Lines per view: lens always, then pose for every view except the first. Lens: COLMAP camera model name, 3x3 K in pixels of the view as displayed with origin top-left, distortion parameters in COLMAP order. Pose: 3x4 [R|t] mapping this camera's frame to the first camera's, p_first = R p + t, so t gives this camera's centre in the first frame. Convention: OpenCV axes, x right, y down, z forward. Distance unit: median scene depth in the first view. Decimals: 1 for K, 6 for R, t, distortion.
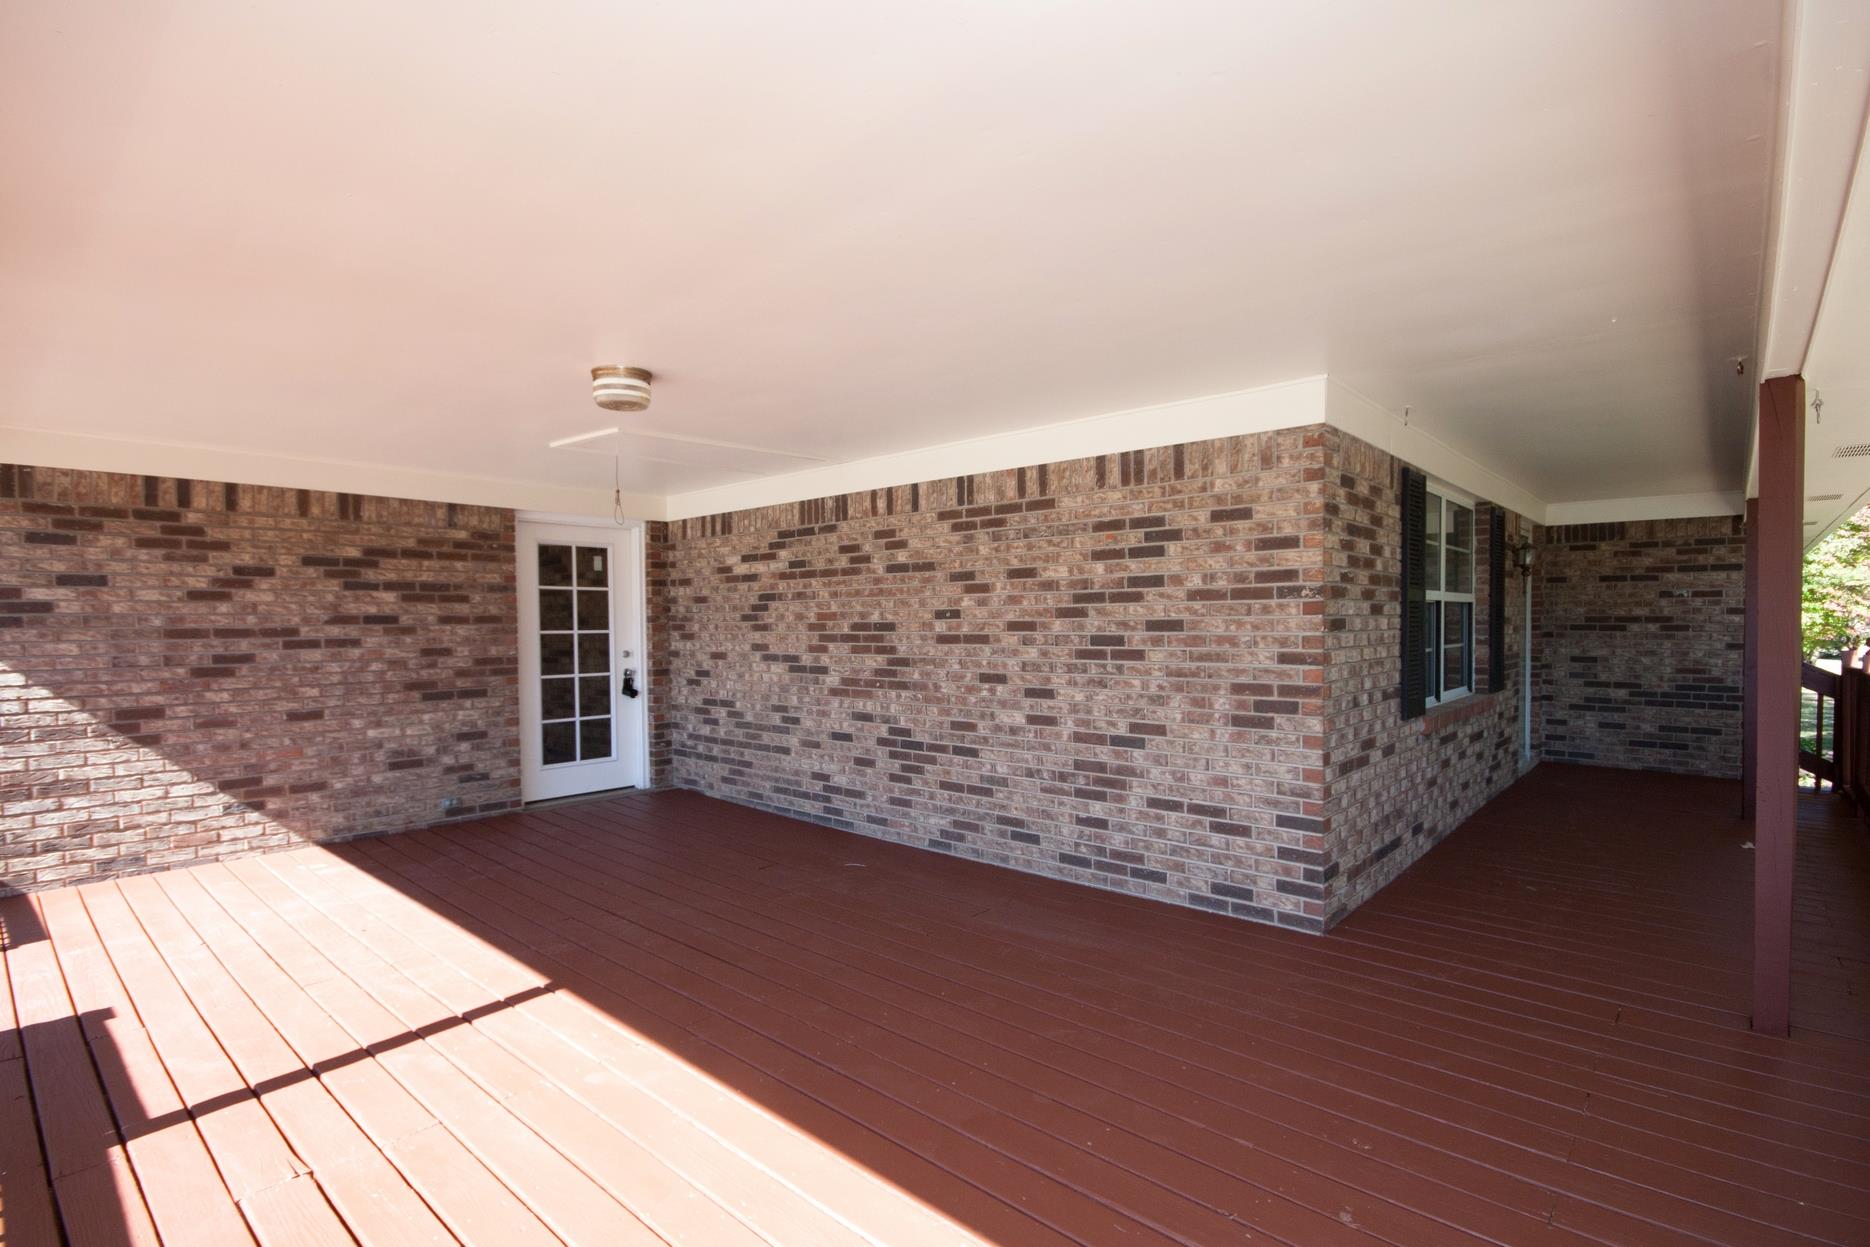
lens RADIAL K [[905.3, 0, 935.0], [0, 905.3, 623.5], [0, 0, 1]] dist [0.001812, -0.000385]
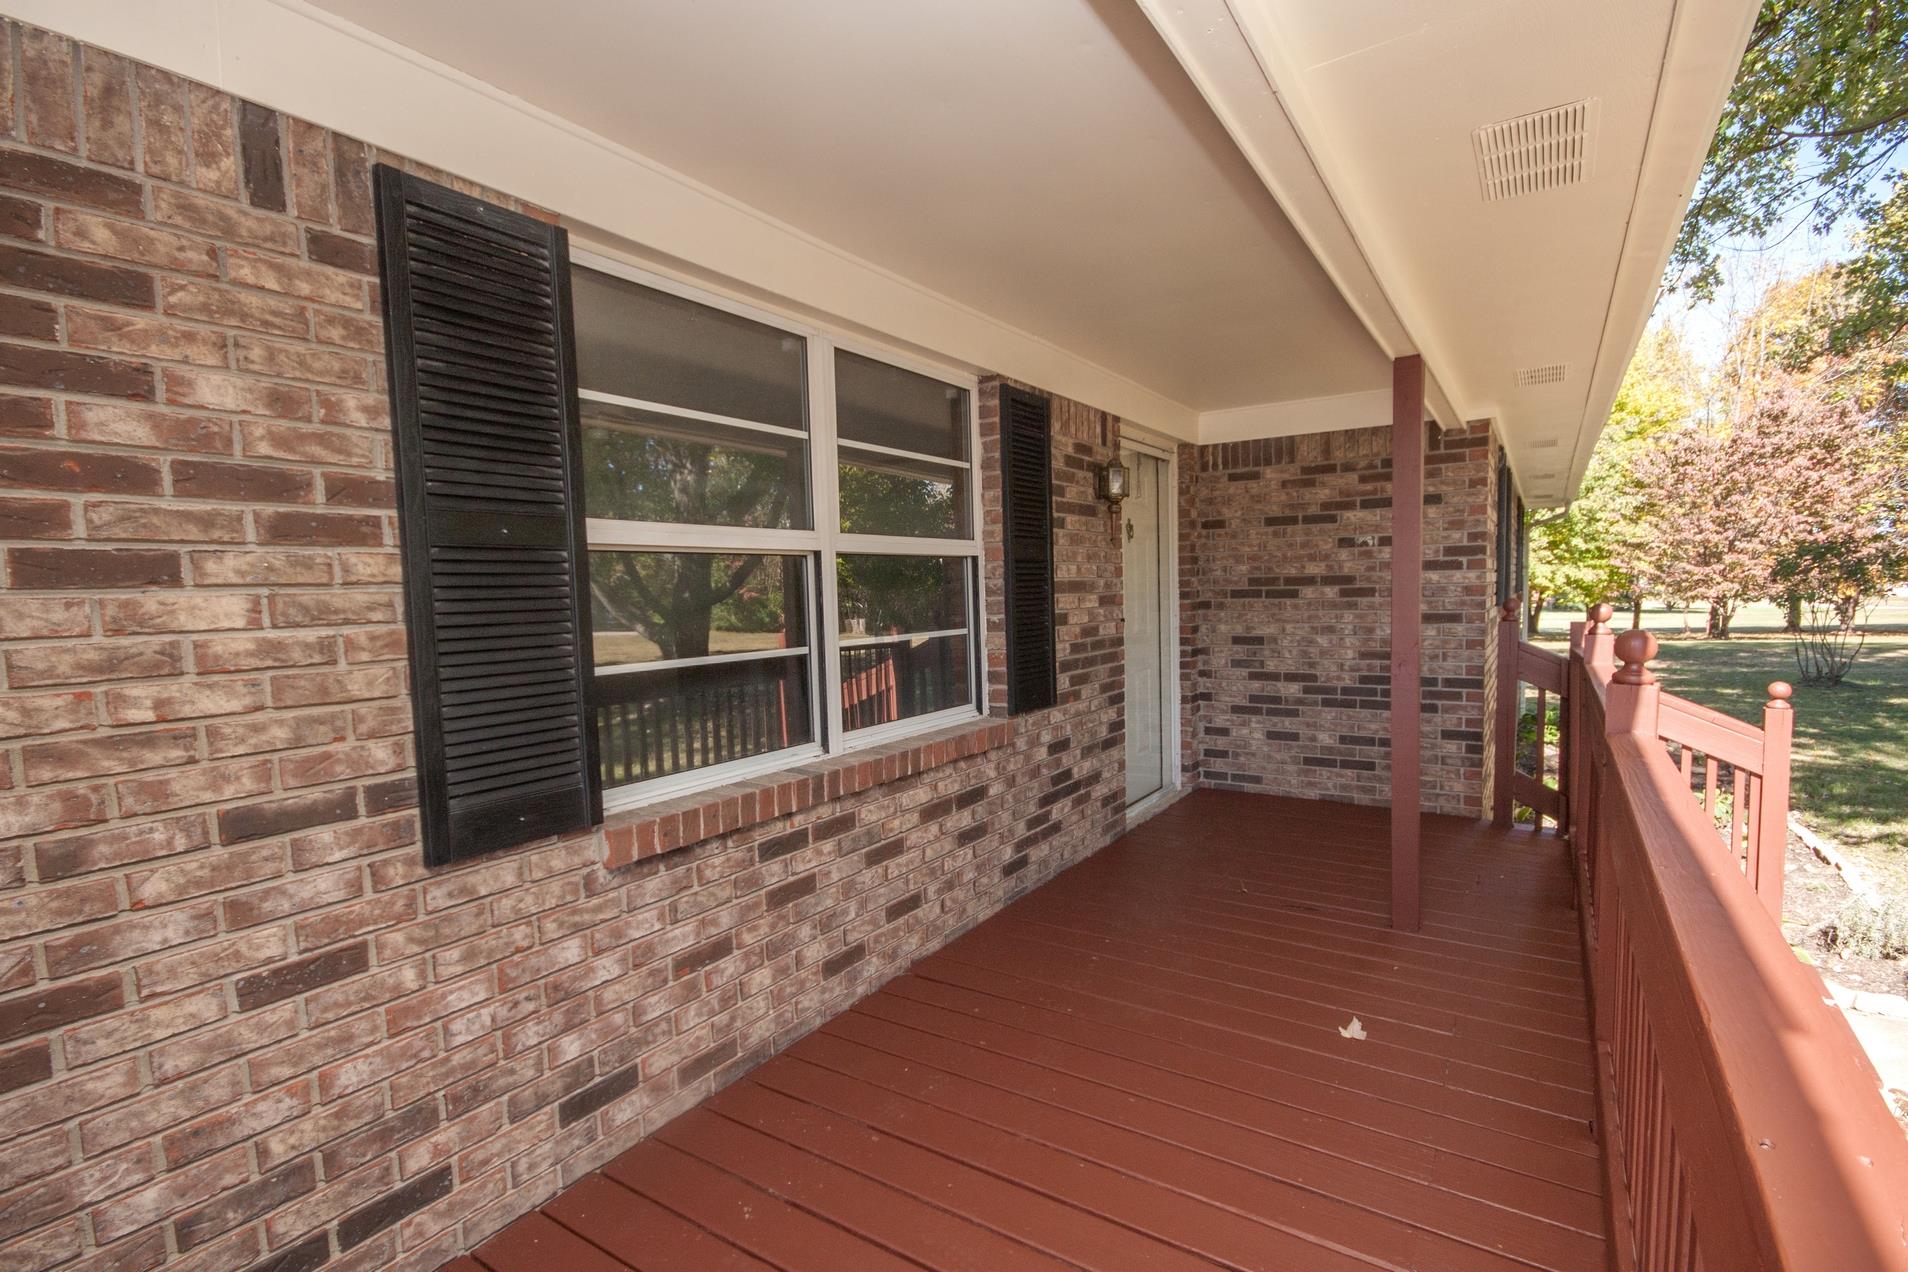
lens RADIAL K [[923.7, 0, 954.0], [0, 923.7, 636.0], [0, 0, 1]] dist [0.001812, -0.000385]
pose [[0.988229, -0.027961, 0.150407, 0.400156], [0.021351, 0.998741, 0.045387, -0.000179], [-0.151487, -0.041641, 0.987582, 0.350992]]
